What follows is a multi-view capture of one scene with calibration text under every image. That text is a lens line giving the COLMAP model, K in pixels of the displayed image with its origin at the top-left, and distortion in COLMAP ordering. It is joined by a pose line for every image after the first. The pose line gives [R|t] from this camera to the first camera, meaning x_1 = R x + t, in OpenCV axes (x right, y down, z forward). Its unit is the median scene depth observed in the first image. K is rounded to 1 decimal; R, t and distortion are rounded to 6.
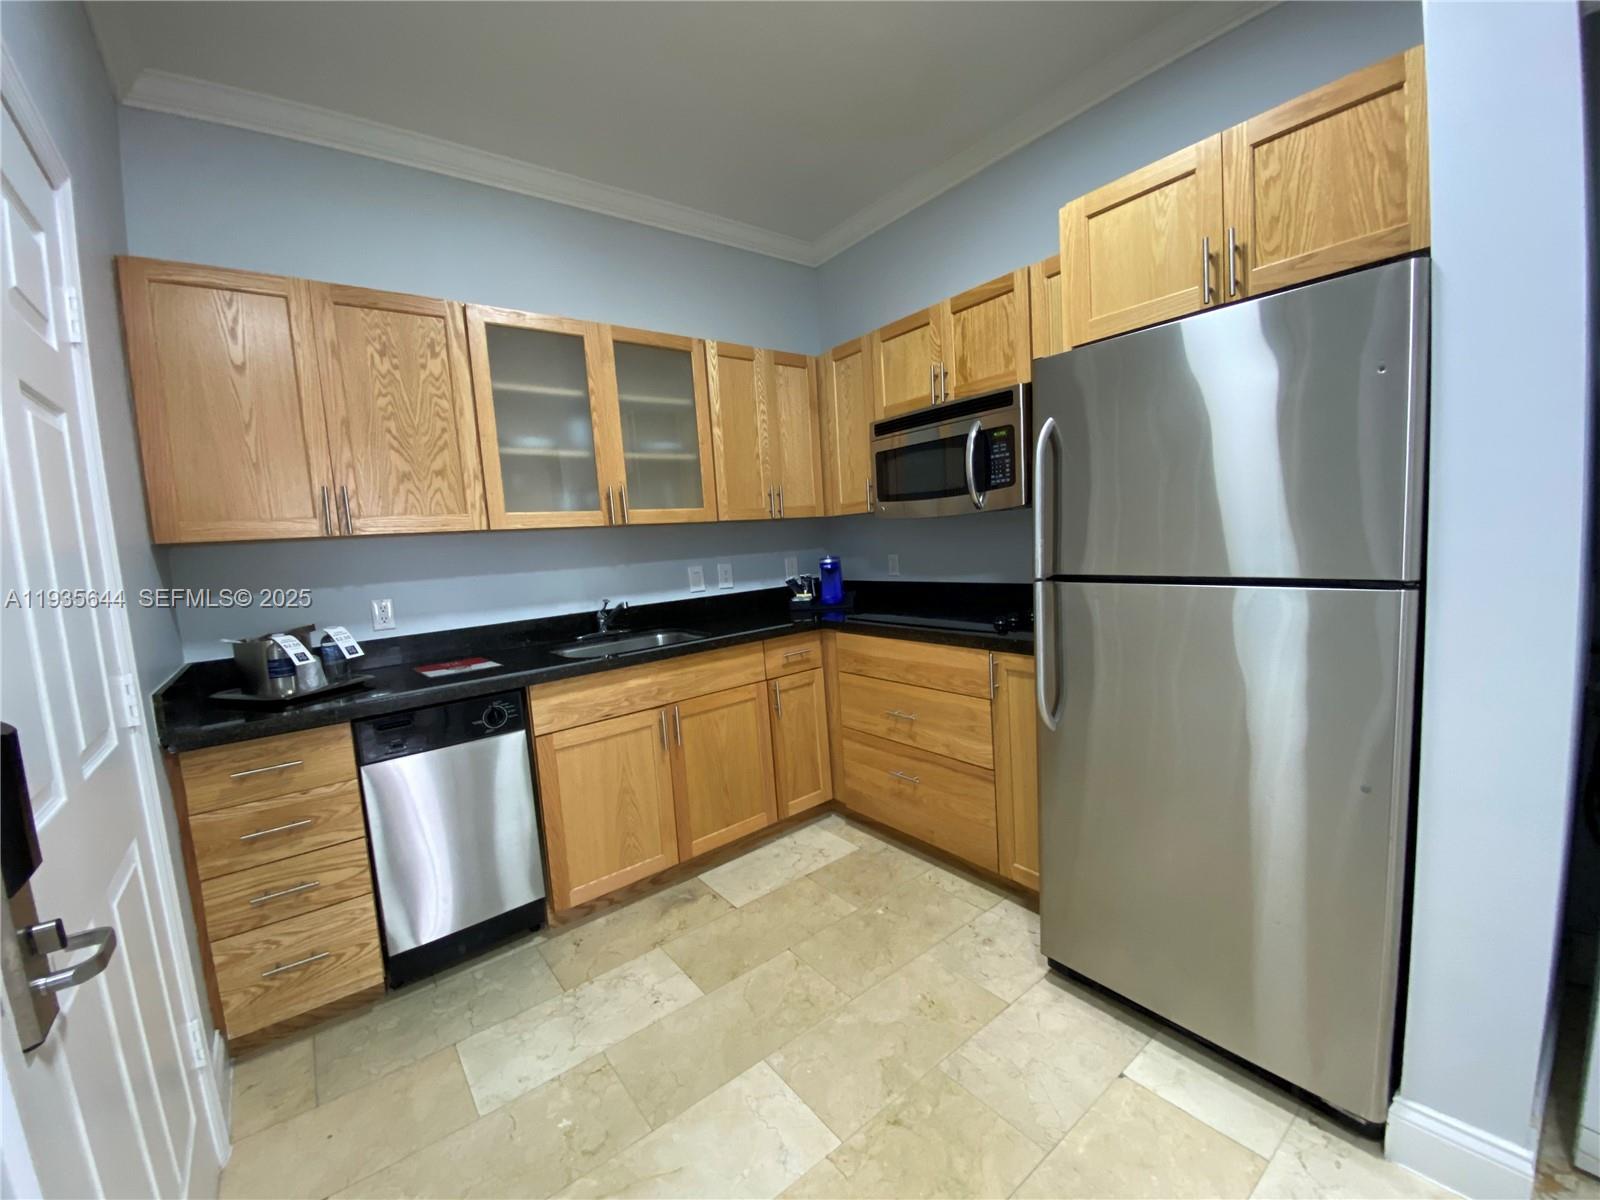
lens RADIAL K [[653.0, 0, 795.5], [0, 653.0, 605.3], [0, 0, 1]] dist [0.016577, -0.016350]
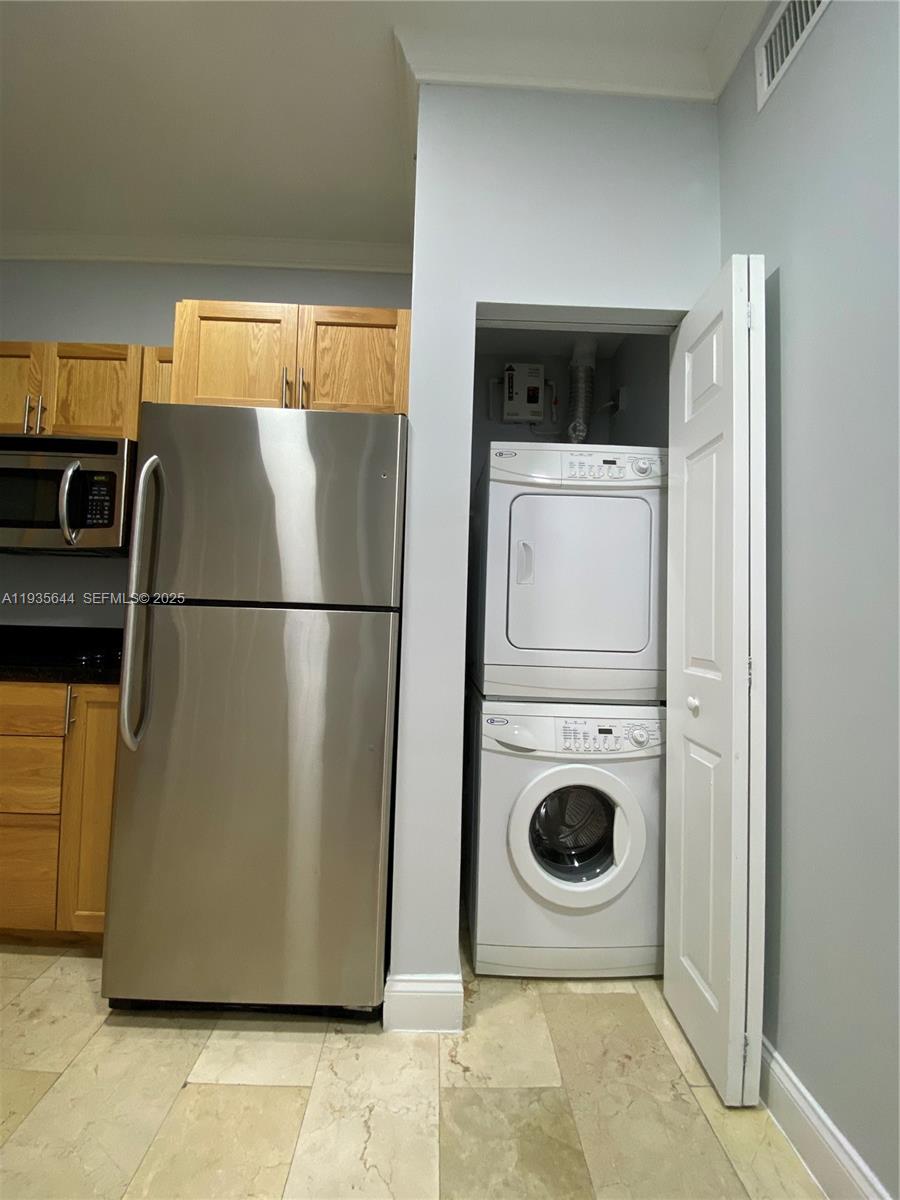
lens RADIAL K [[489.7, 0, 449.4], [0, 489.7, 602.6], [0, 0, 1]] dist [0.016577, -0.016350]
pose [[0.592798, 0.113950, 0.797249, 0.042133], [0.012062, 0.988572, -0.150264, 0.075467], [-0.805261, 0.098693, 0.584650, 0.119380]]
